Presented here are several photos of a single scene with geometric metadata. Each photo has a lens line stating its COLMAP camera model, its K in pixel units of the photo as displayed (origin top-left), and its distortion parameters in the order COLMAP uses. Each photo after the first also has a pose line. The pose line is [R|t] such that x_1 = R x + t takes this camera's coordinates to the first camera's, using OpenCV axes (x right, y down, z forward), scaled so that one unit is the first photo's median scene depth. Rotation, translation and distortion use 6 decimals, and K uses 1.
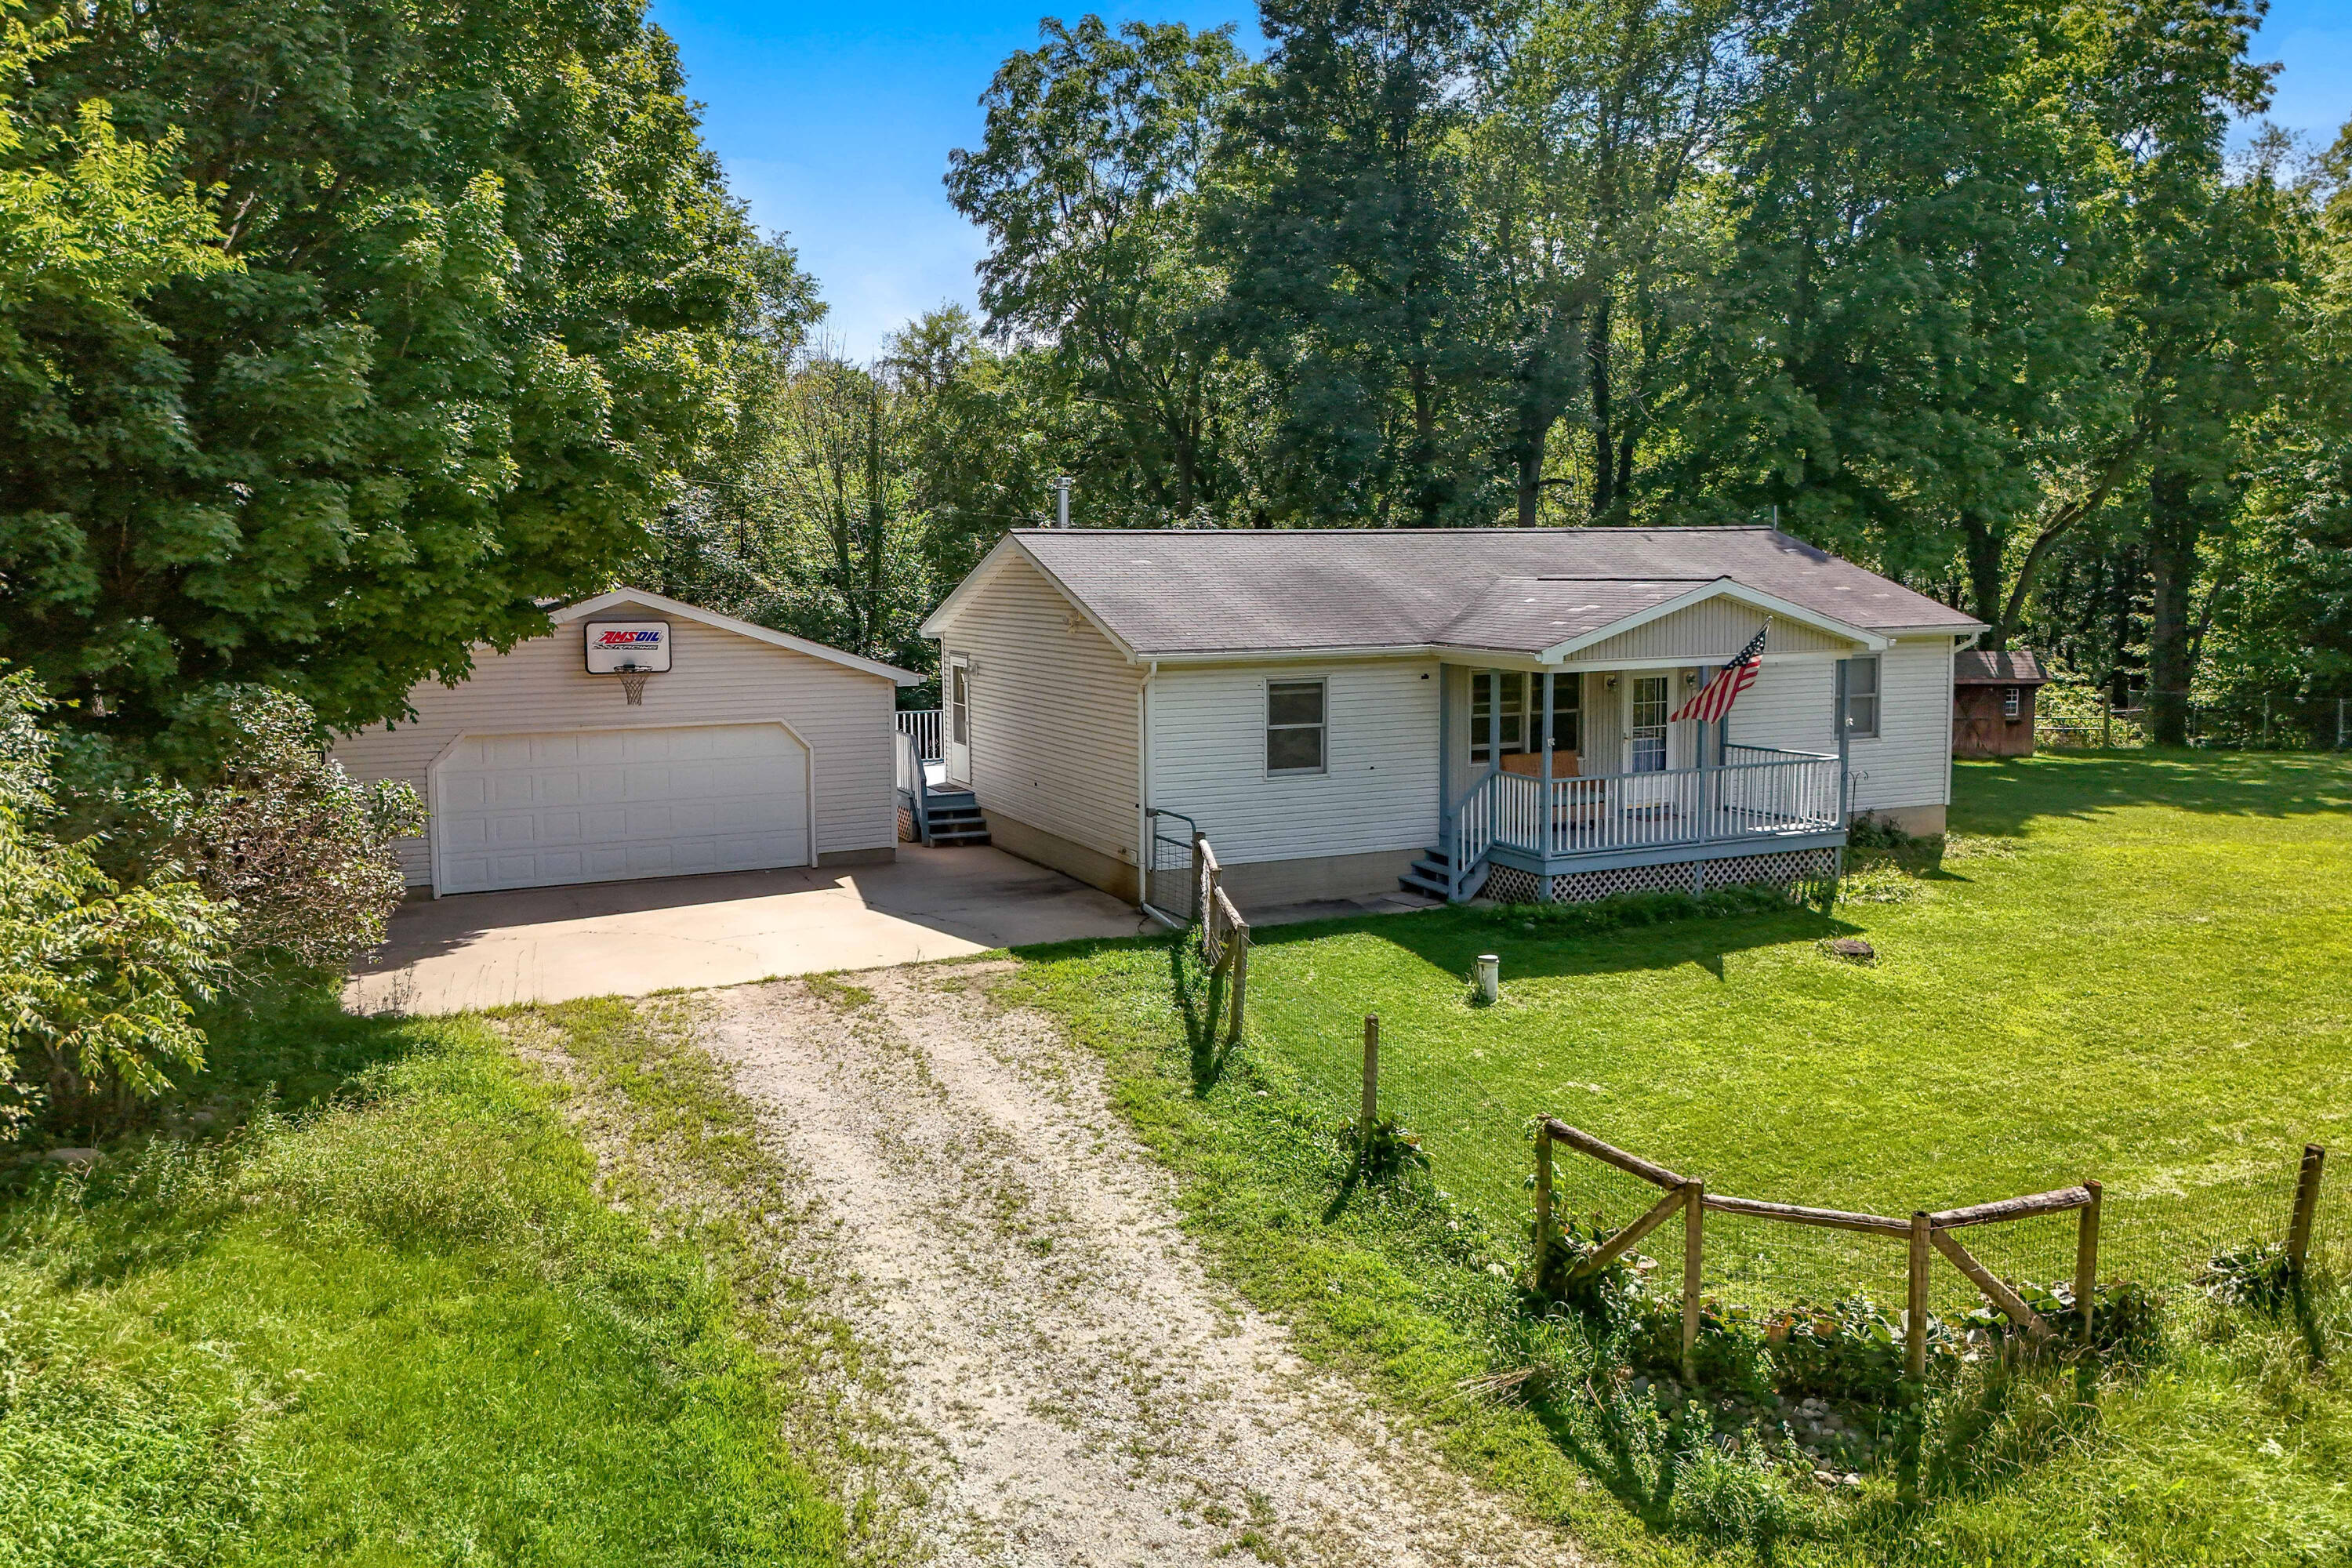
lens RADIAL K [[1750.5, 0, 1185.3], [0, 1750.5, 759.8], [0, 0, 1]] dist [-0.000252, 0.000689]
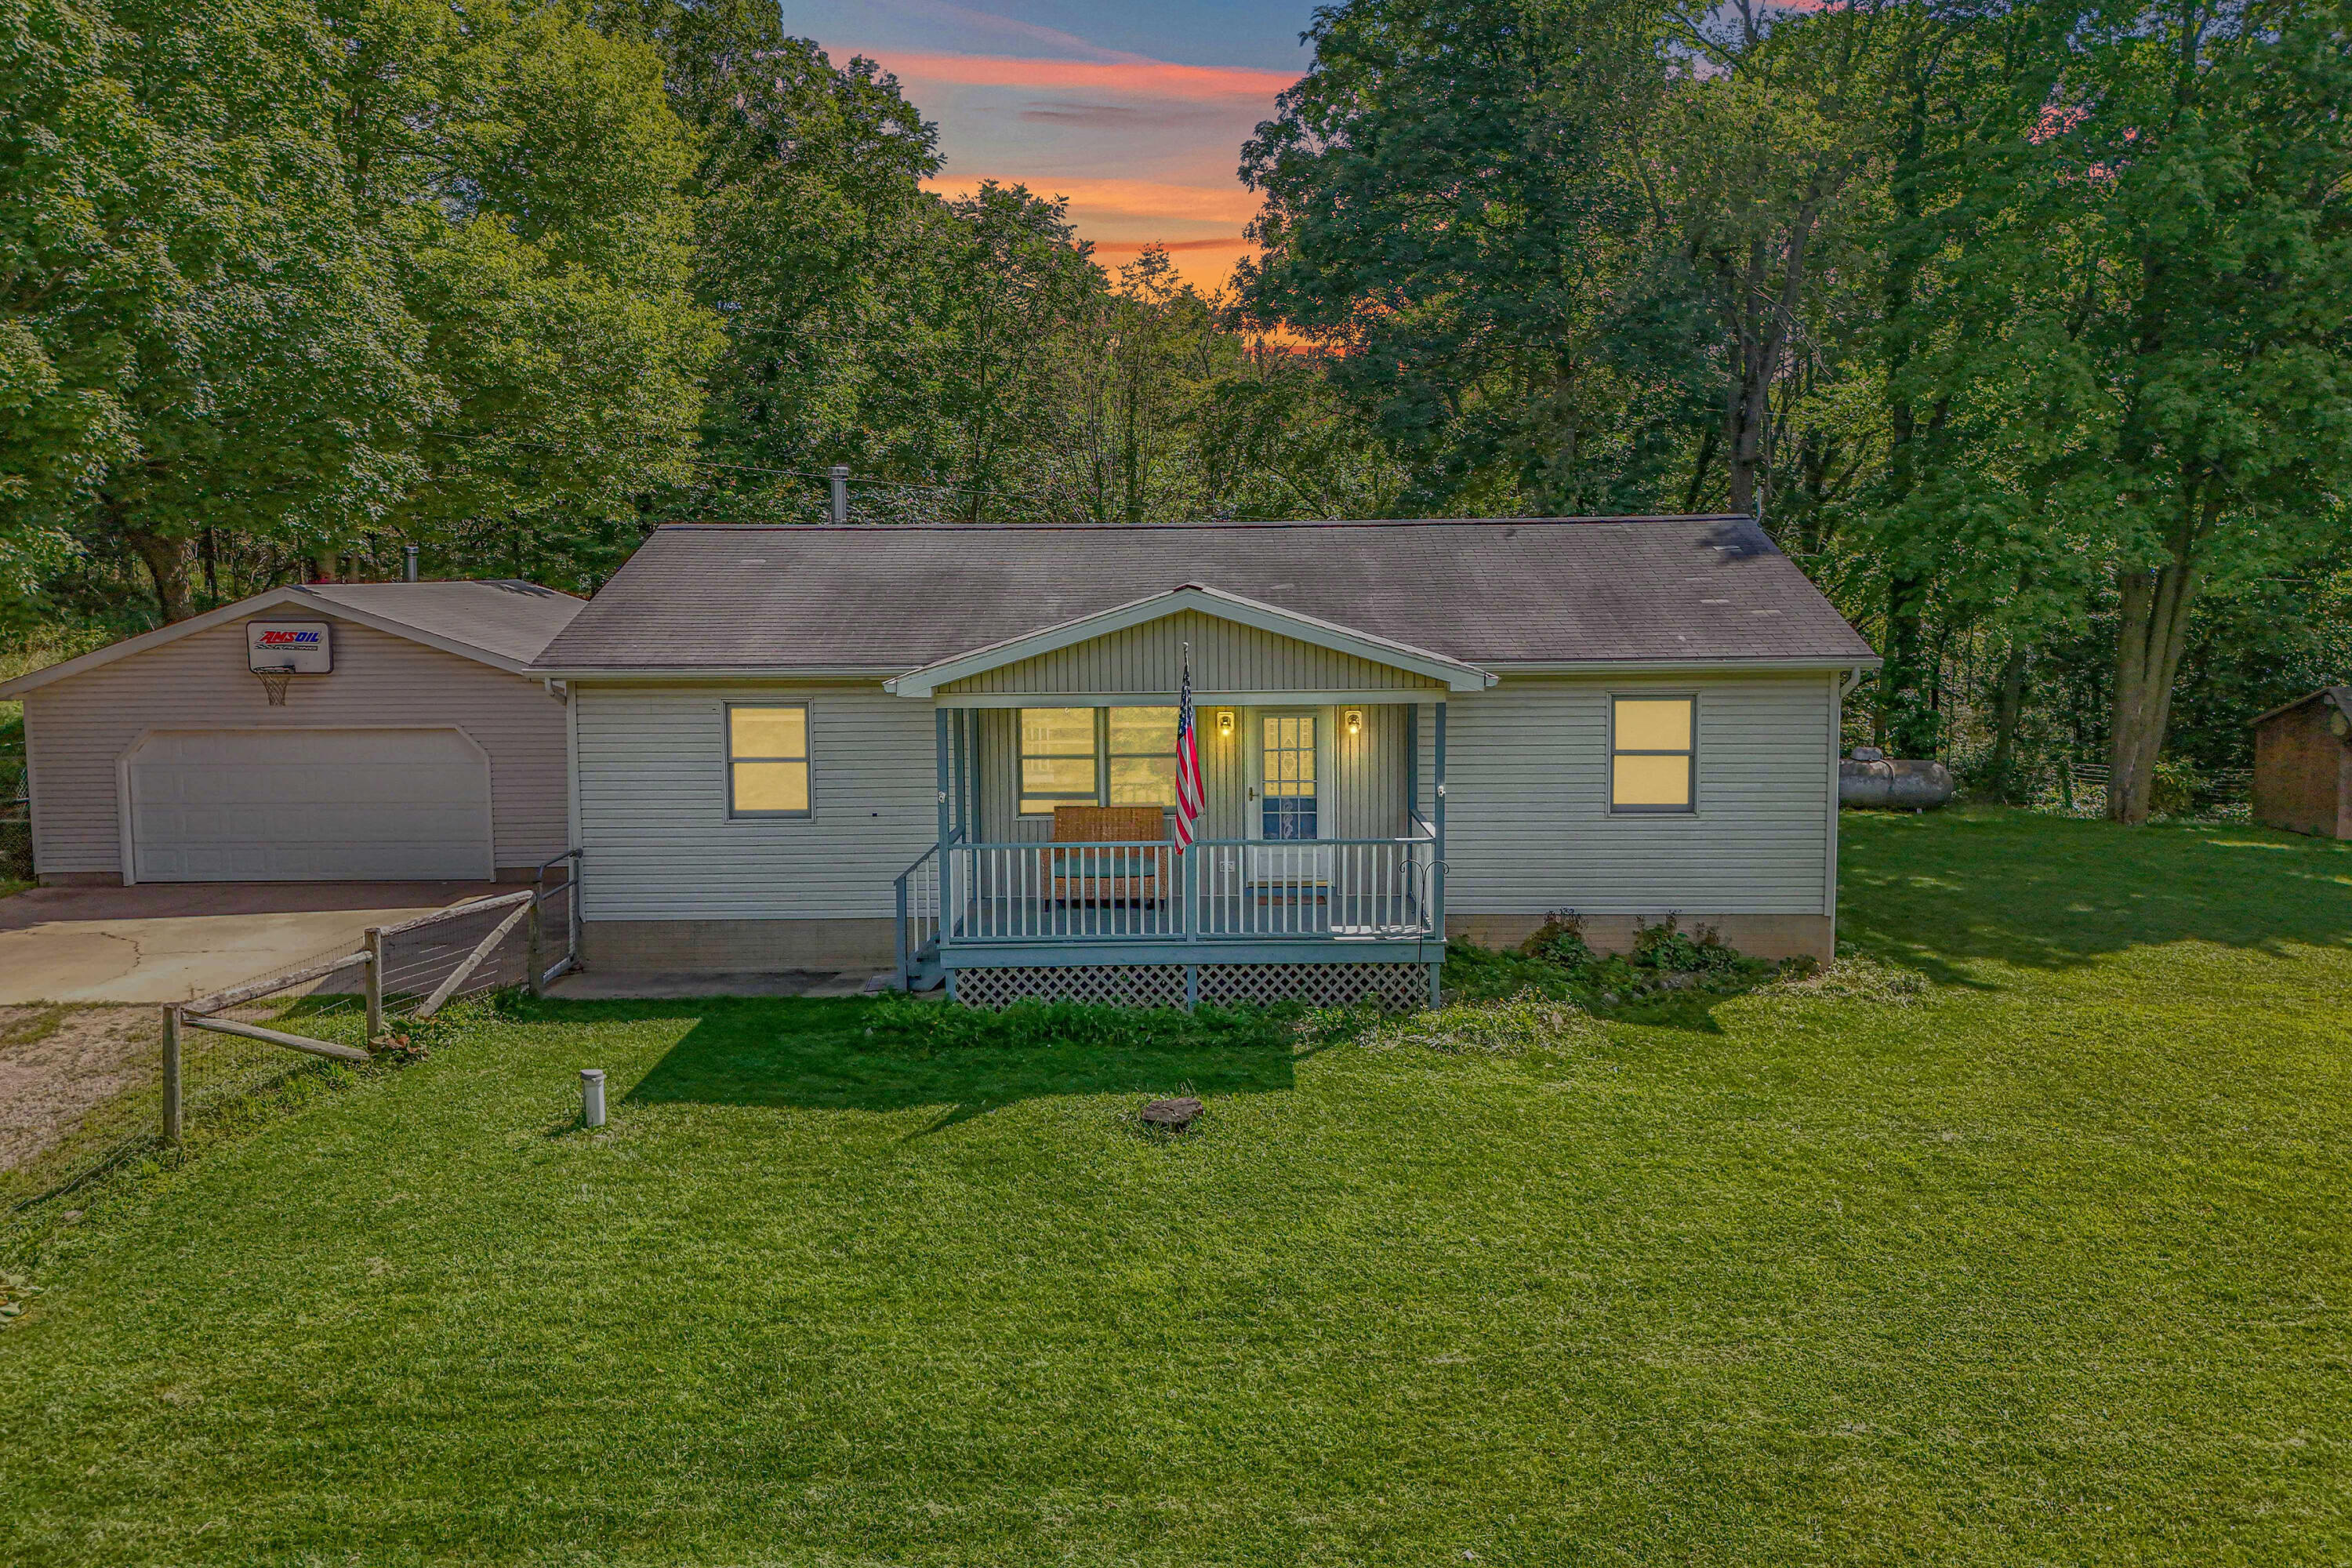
lens RADIAL K [[1750.5, 0, 1185.3], [0, 1750.5, 759.8], [0, 0, 1]] dist [-0.000252, 0.000689]
pose [[0.910248, 0.047092, -0.411377, 0.564662], [-0.044330, 0.998885, 0.016259, -0.039675], [0.411684, 0.003437, 0.911320, 0.304678]]
